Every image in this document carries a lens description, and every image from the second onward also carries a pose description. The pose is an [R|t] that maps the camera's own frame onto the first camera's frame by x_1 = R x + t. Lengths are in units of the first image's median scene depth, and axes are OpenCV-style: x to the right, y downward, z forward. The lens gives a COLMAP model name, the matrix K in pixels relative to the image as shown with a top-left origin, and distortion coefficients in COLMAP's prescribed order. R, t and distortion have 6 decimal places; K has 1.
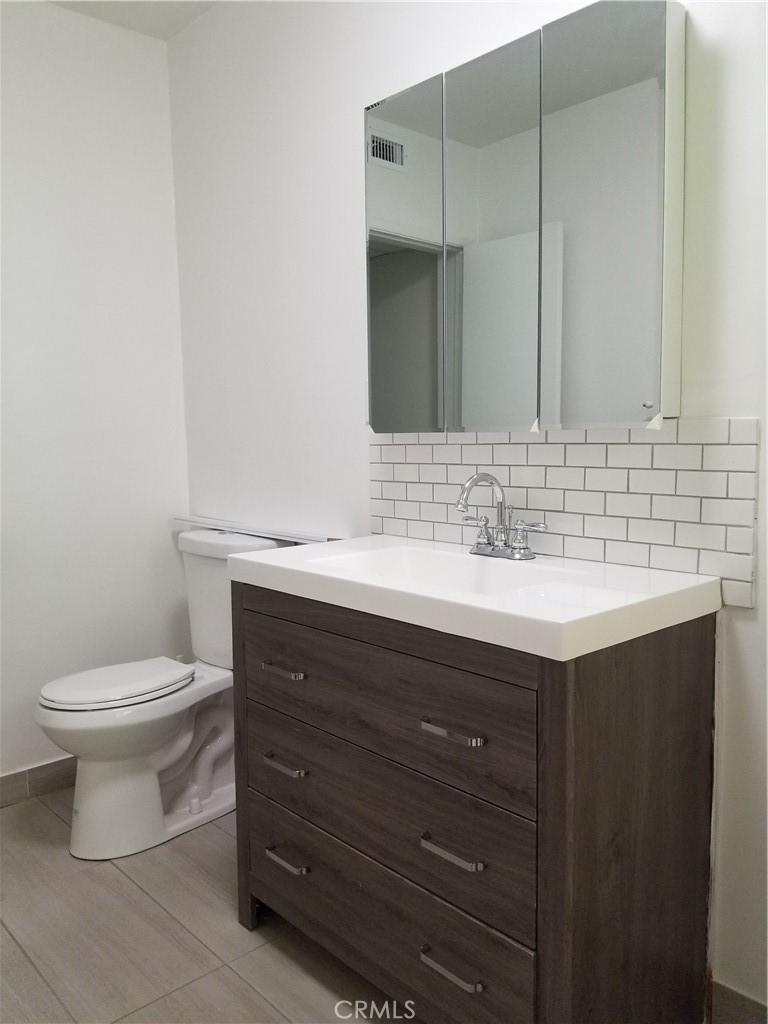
lens RADIAL K [[803.5, 0, 384.1], [0, 803.5, 511.7], [0, 0, 1]] dist [0.058769, -0.090128]
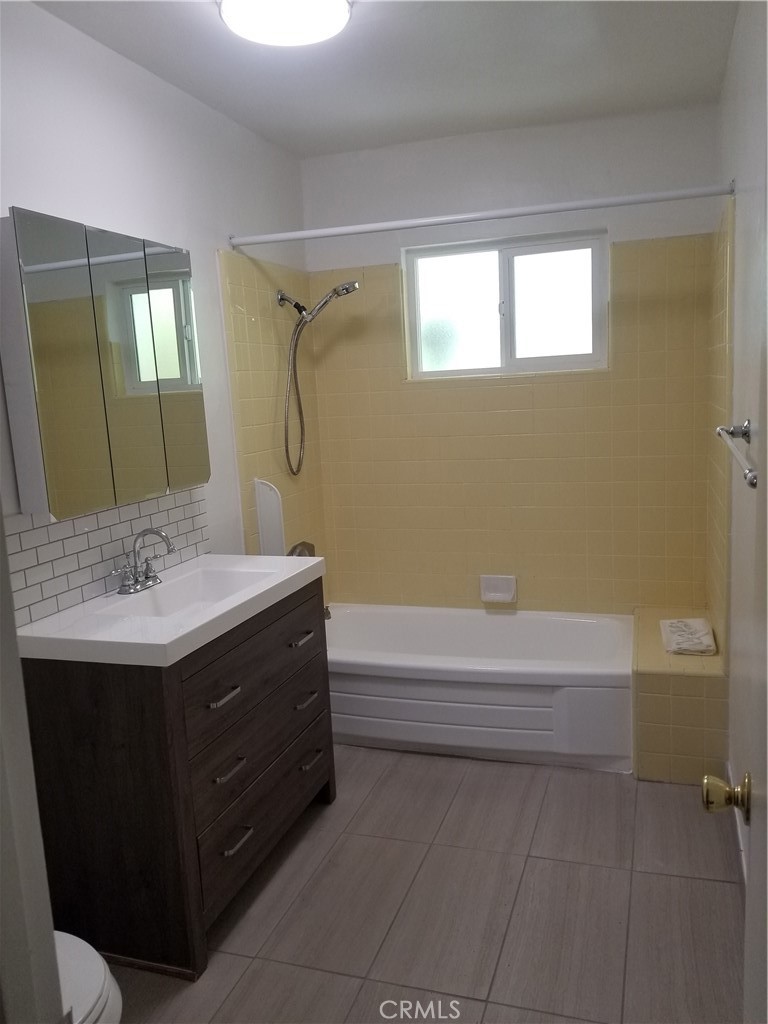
lens RADIAL K [[803.5, 0, 384.9], [0, 803.5, 512.6], [0, 0, 1]] dist [0.058769, -0.090128]
pose [[-0.486080, -0.100650, 0.868099, -1.246999], [0.141592, 0.971151, 0.191880, -0.275851], [-0.862368, 0.216185, -0.457805, 1.229966]]
